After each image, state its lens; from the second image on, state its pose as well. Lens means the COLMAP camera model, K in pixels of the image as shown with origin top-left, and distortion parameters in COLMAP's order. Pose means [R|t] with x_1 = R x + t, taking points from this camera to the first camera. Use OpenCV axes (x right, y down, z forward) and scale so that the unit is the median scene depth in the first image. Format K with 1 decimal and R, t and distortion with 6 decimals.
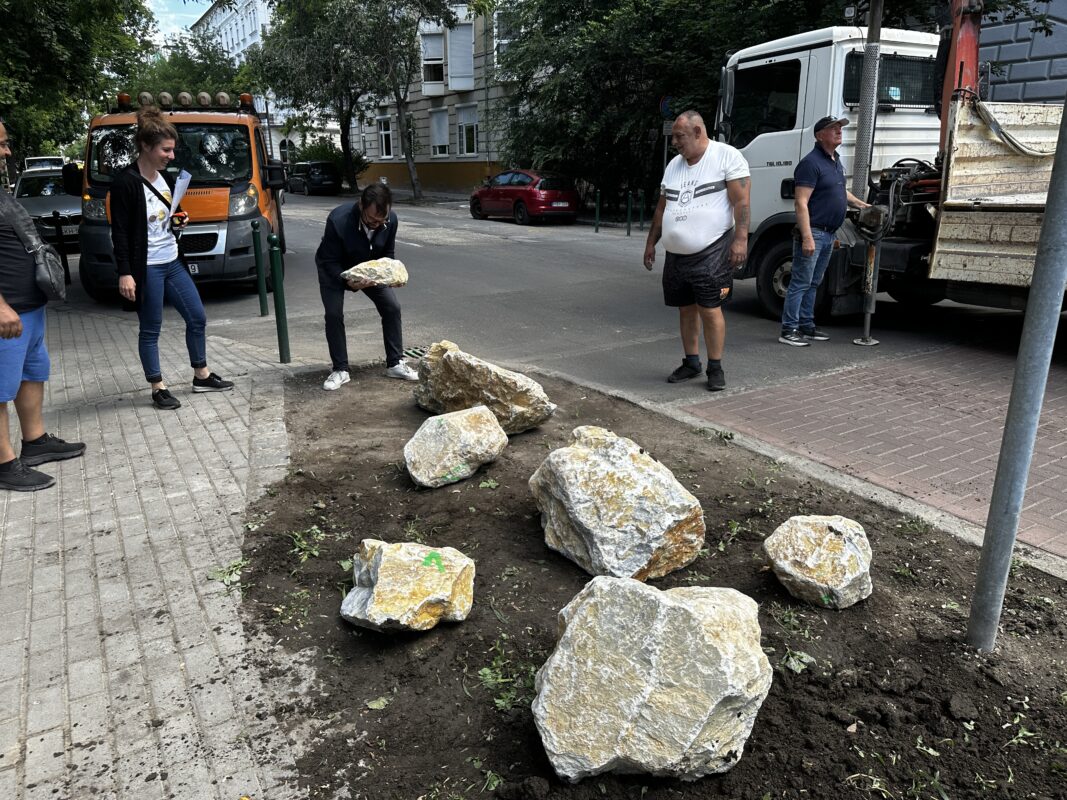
lens RADIAL K [[783.1, 0, 533.5], [0, 783.1, 400.0], [0, 0, 1]] dist [0.032490, -0.050973]
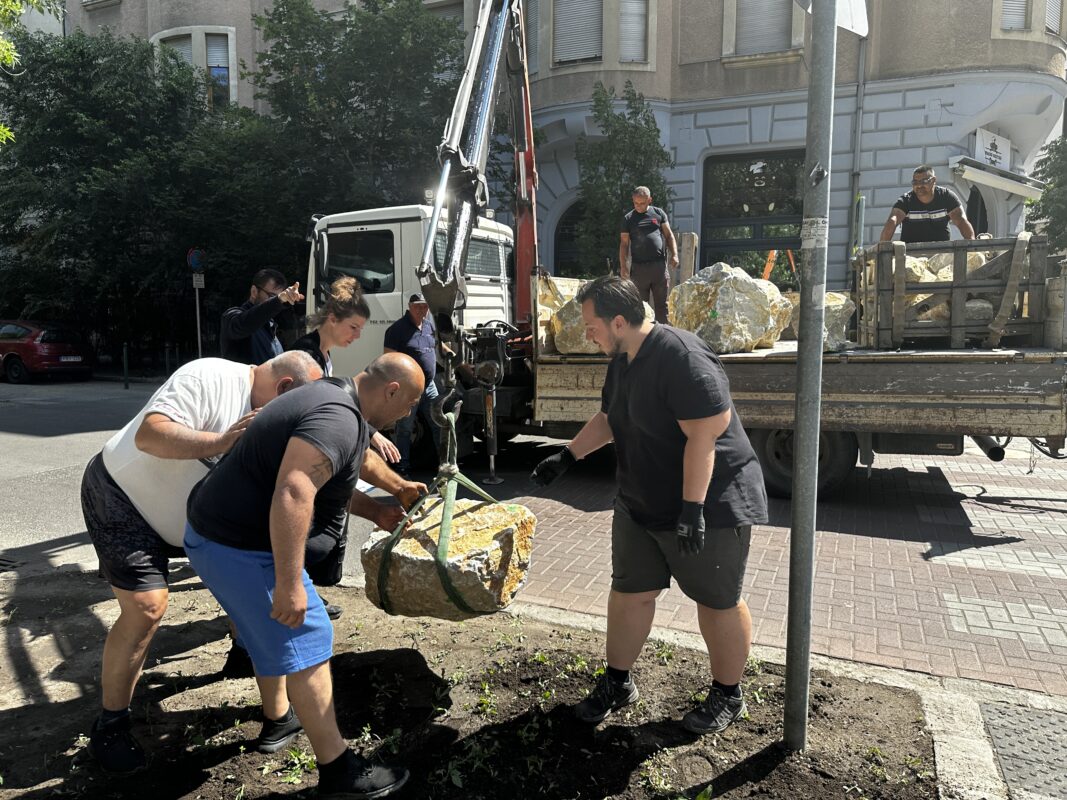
lens RADIAL K [[756.6, 0, 533.5], [0, 756.6, 400.0], [0, 0, 1]] dist [0.075385, -0.121168]
pose [[0.806025, -0.048864, 0.589861, -0.125913], [0.155199, 0.979164, -0.130960, -0.031325], [-0.571171, 0.197103, 0.796815, 0.086835]]
